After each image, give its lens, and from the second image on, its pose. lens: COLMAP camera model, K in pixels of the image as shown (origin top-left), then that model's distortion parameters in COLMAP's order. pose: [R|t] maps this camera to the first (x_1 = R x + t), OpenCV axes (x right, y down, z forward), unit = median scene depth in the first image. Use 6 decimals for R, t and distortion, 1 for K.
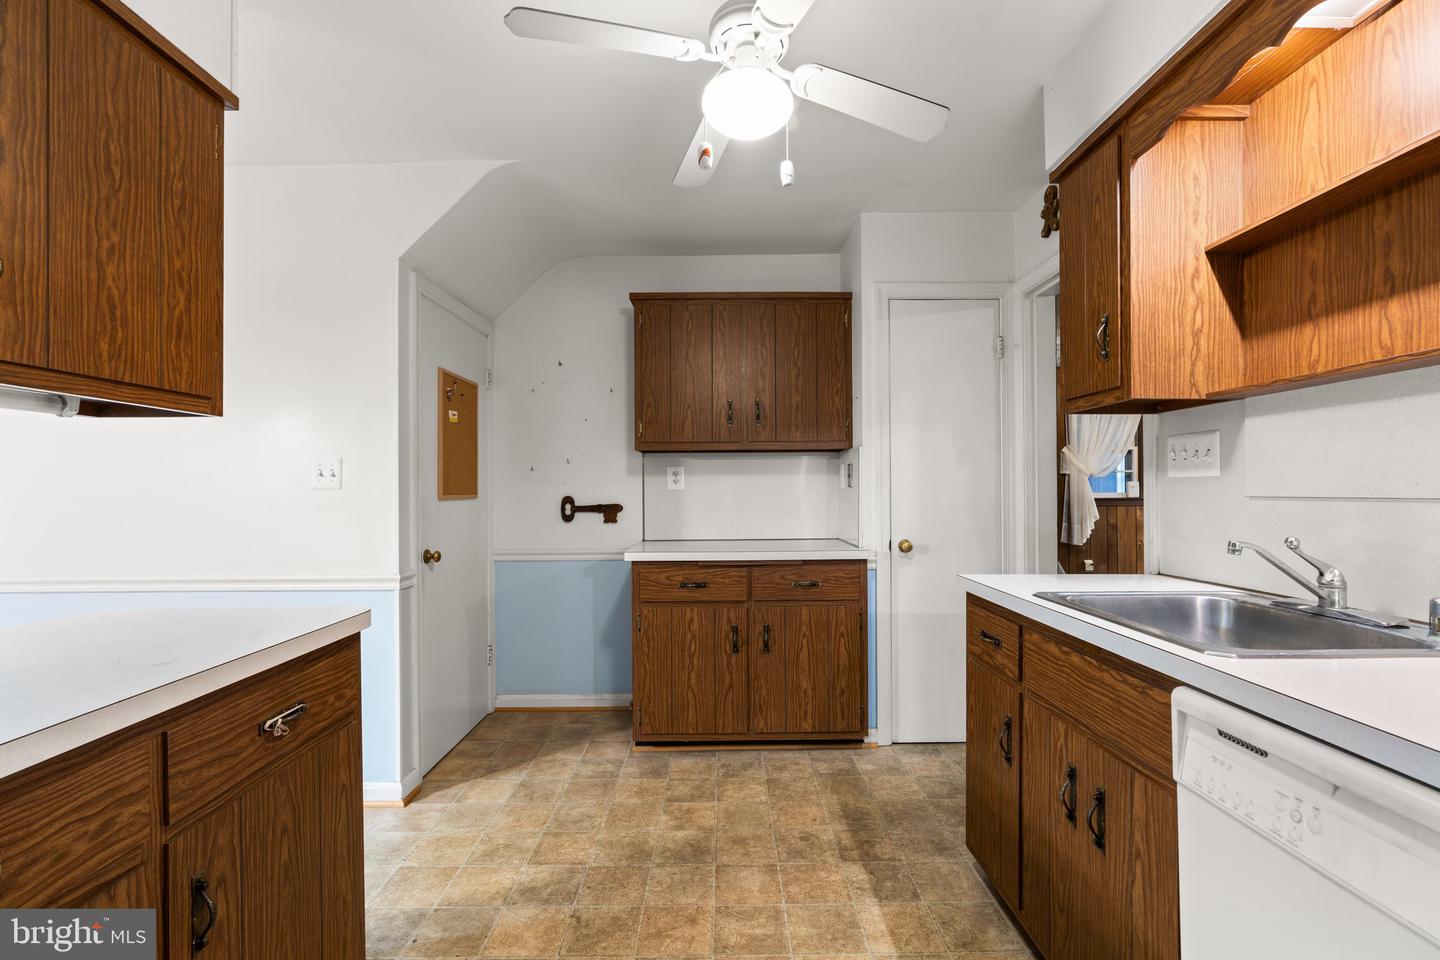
lens RADIAL K [[654.8, 0, 712.0], [0, 654.8, 481.3], [0, 0, 1]] dist [-0.010989, 0.005708]
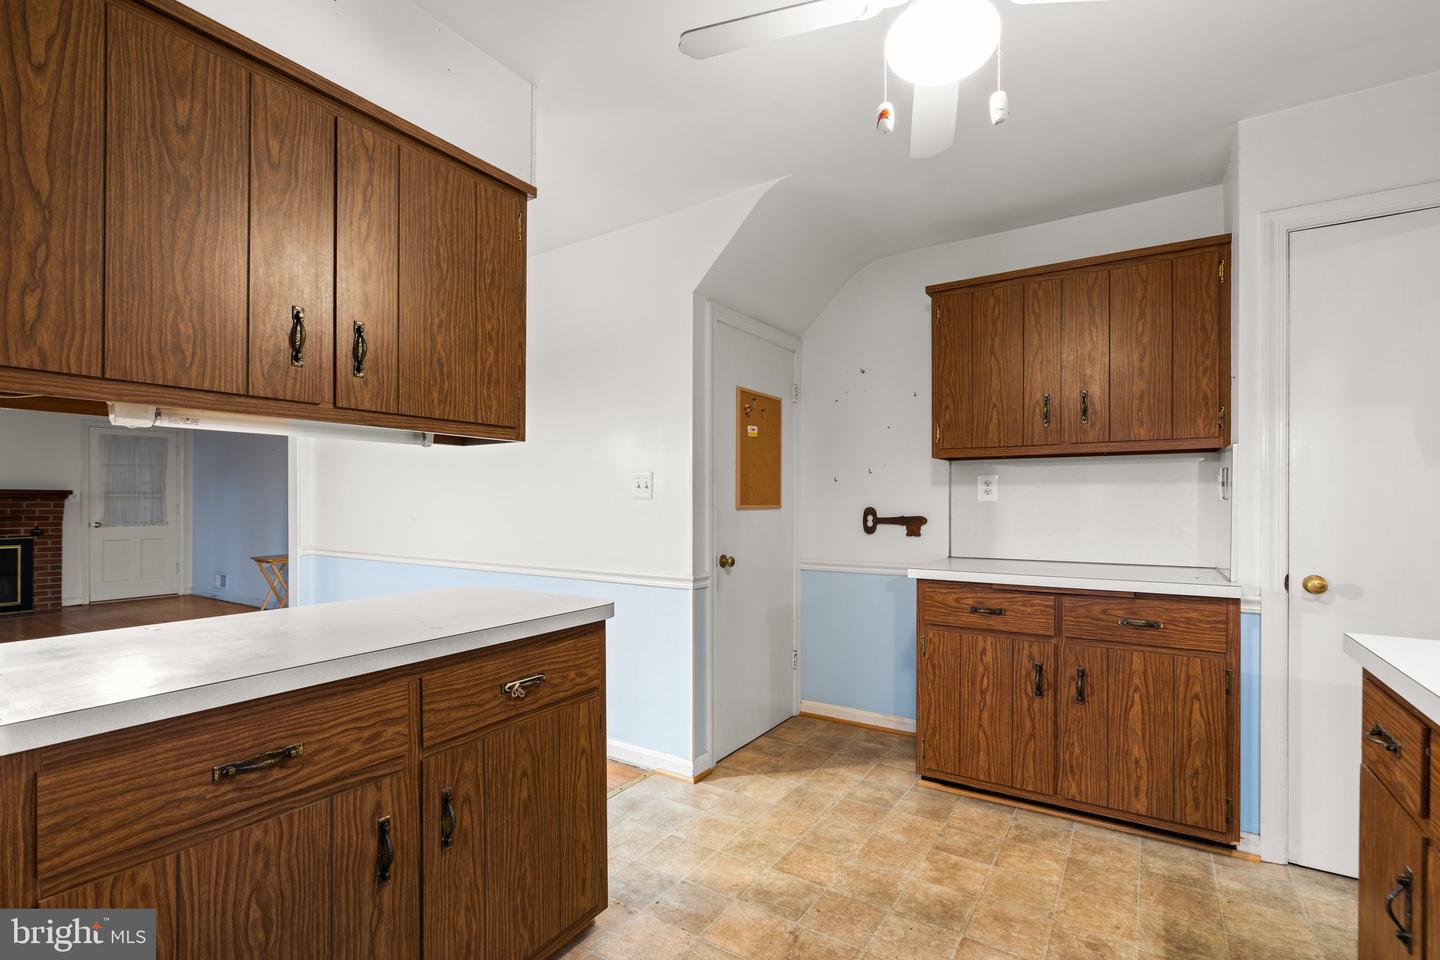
lens RADIAL K [[654.8, 0, 695.6], [0, 654.8, 497.7], [0, 0, 1]] dist [-0.010989, 0.005708]
pose [[0.833241, 0.003101, -0.552901, 0.143111], [0.001505, 0.999968, 0.007875, 0.000602], [0.552908, -0.007394, 0.833209, 0.070680]]
